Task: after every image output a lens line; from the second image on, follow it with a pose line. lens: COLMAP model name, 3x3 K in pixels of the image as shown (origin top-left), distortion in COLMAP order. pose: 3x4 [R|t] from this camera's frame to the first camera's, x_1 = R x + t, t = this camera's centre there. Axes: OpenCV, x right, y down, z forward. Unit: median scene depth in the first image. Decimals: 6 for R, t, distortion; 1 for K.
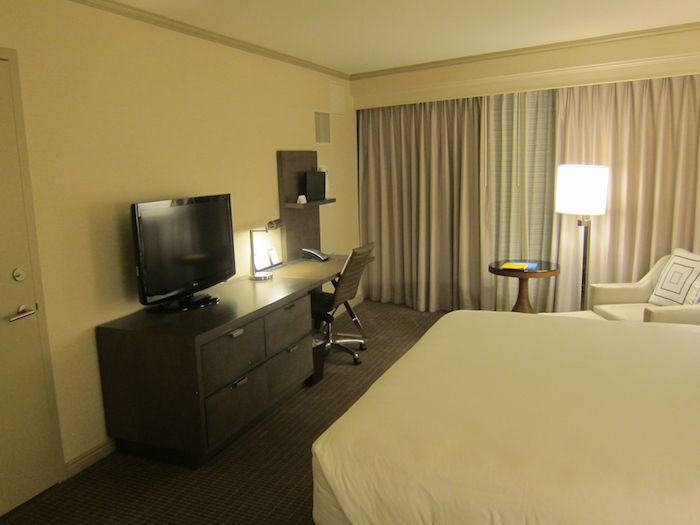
lens RADIAL K [[583.0, 0, 350.0], [0, 583.0, 262.5], [0, 0, 1]] dist [-0.056404, 0.005520]
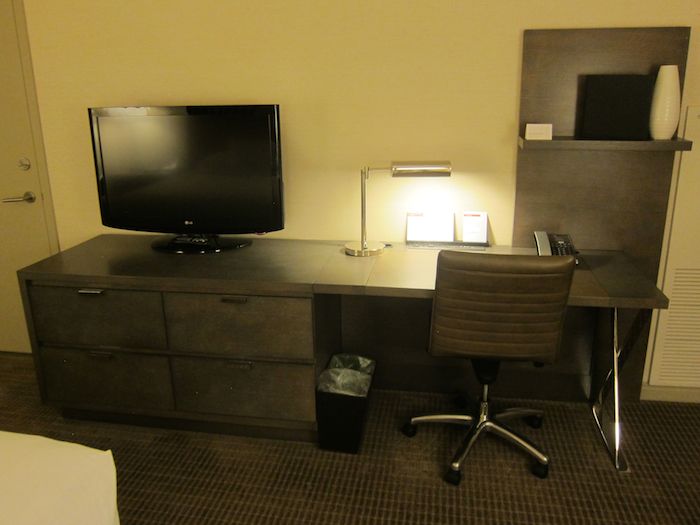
lens RADIAL K [[583.0, 0, 350.0], [0, 583.0, 262.5], [0, 0, 1]] dist [-0.056404, 0.005520]
pose [[0.232735, 0.308080, -0.922454, 0.352148], [-0.158537, 0.947830, 0.276557, -0.109978], [0.959531, 0.081878, 0.269436, 0.708141]]
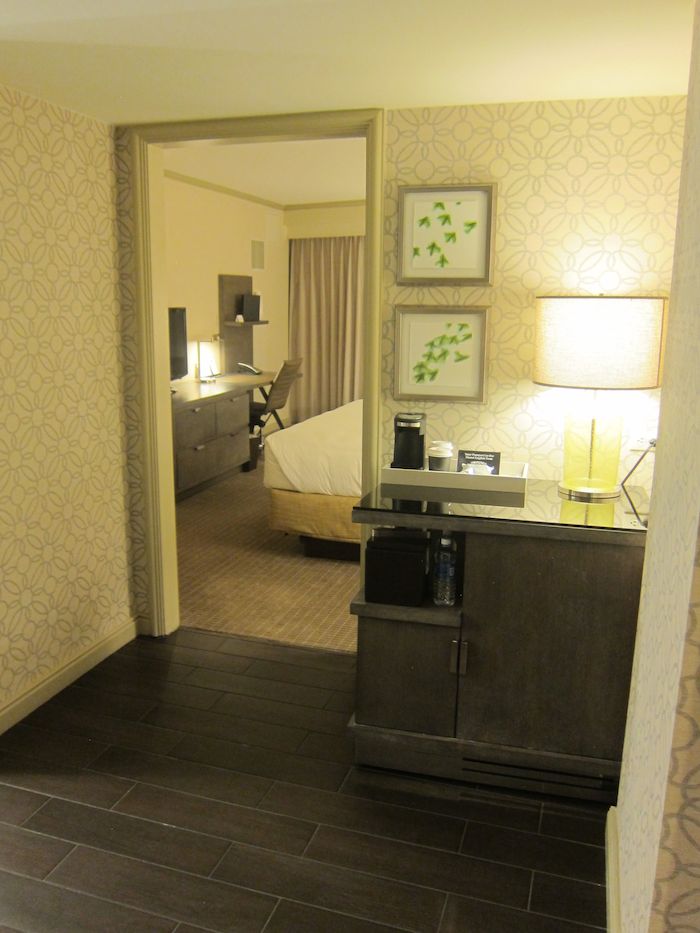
lens RADIAL K [[777.0, 0, 350.0], [0, 777.0, 466.5], [0, 0, 1]] dist [-0.056404, 0.005520]
pose [[0.994030, 0.026467, 0.105850, -0.021096], [-0.031061, 0.998635, 0.041992, 0.109563], [-0.104595, -0.045029, 0.993495, -0.535680]]
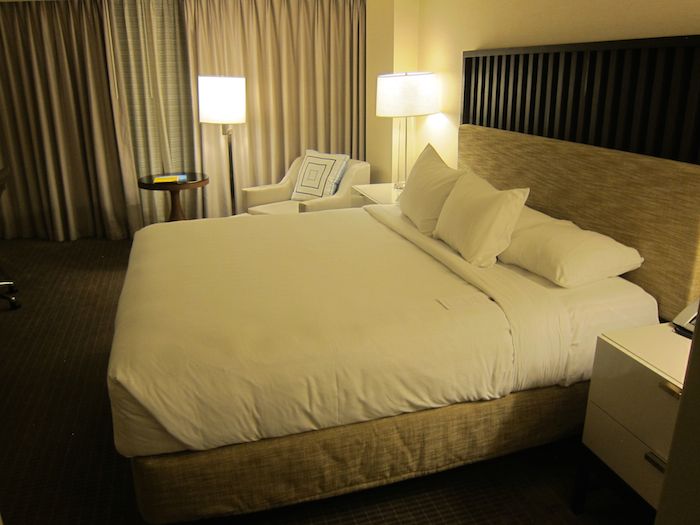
lens RADIAL K [[583.0, 0, 350.0], [0, 583.0, 262.5], [0, 0, 1]] dist [-0.056404, 0.005520]
pose [[0.763077, -0.175223, 0.622102, -0.116815], [0.088560, 0.981816, 0.167912, 0.007034], [-0.640212, -0.073036, 0.764719, 0.026040]]
